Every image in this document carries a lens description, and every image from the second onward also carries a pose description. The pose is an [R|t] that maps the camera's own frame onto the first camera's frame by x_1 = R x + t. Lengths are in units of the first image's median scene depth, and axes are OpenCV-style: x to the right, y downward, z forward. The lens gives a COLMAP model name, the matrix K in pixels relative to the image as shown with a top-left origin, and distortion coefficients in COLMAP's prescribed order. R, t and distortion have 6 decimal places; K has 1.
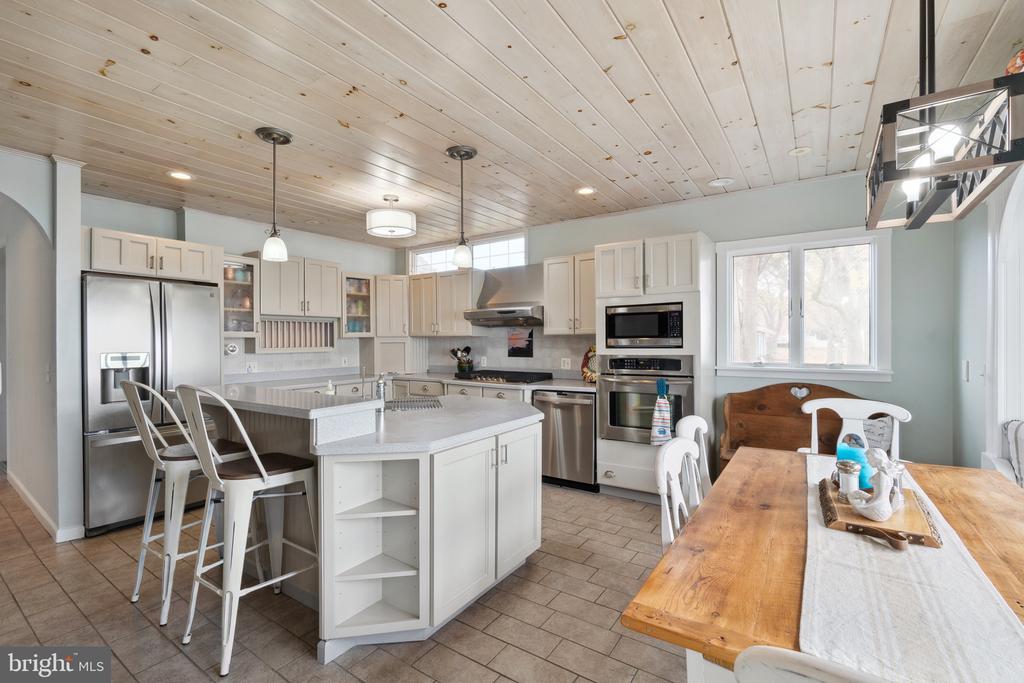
lens RADIAL K [[450.9, 0, 508.2], [0, 450.9, 339.0], [0, 0, 1]] dist [0.001432, -0.000169]
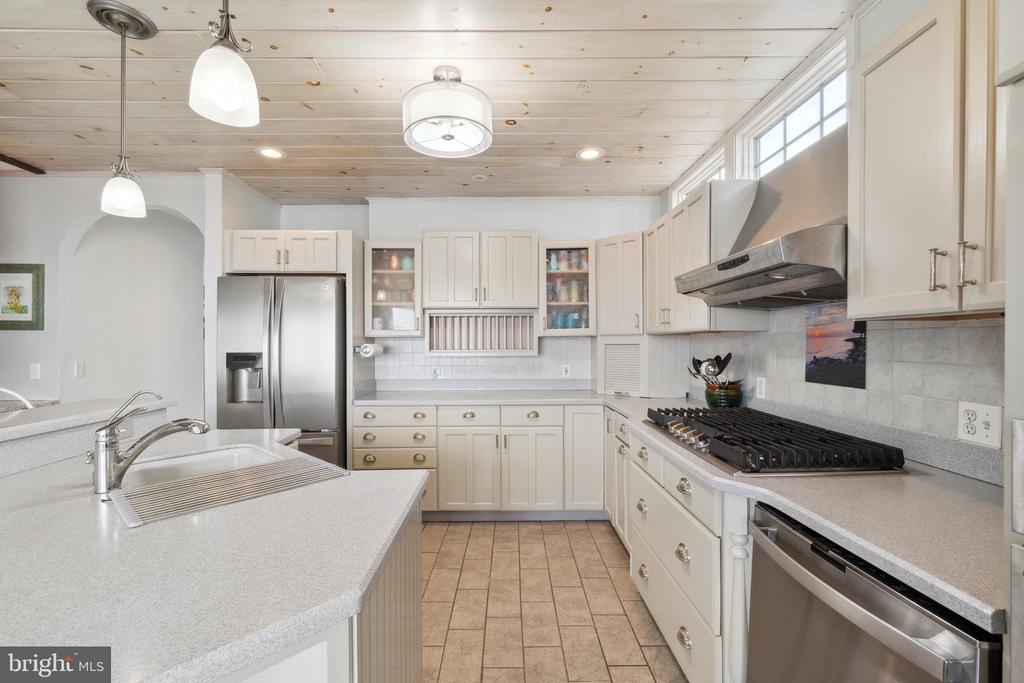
lens RADIAL K [[450.9, 0, 508.8], [0, 450.9, 346.7], [0, 0, 1]] dist [0.001432, -0.000169]
pose [[0.571430, 0.008940, -0.820602, 0.180000], [-0.000160, 0.999942, 0.010783, 0.005173], [0.820651, -0.006031, 0.571398, 0.584676]]
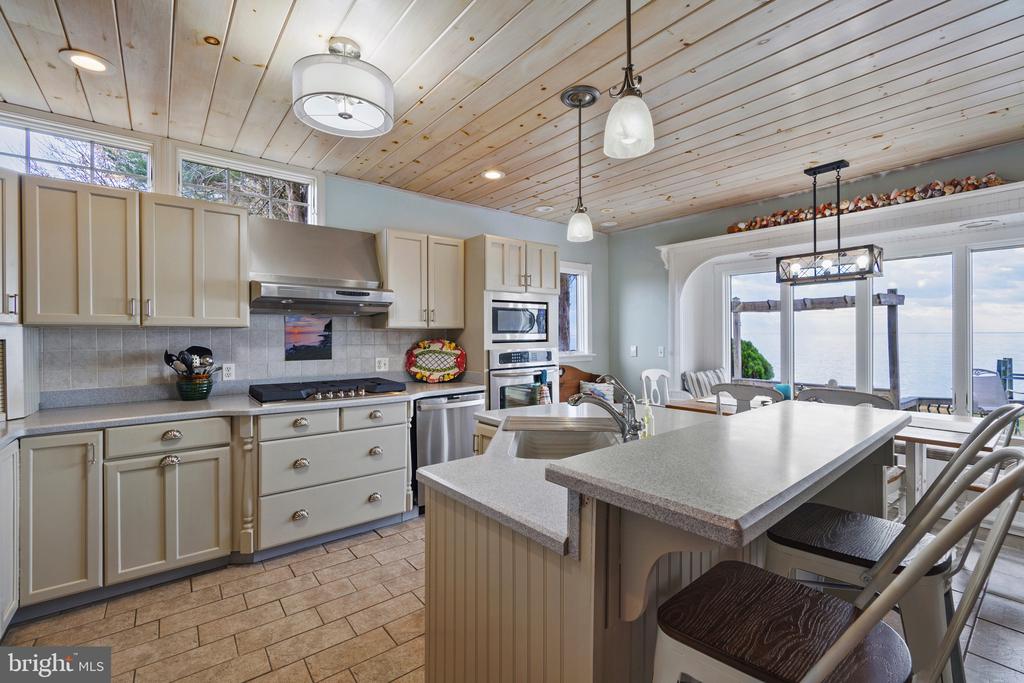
lens RADIAL K [[450.9, 0, 510.0], [0, 450.9, 338.2], [0, 0, 1]] dist [0.001432, -0.000169]
pose [[0.288661, -0.002812, 0.957427, -0.538070], [0.000485, 0.999996, 0.002791, 0.005994], [-0.957431, -0.000342, 0.288661, 0.530010]]
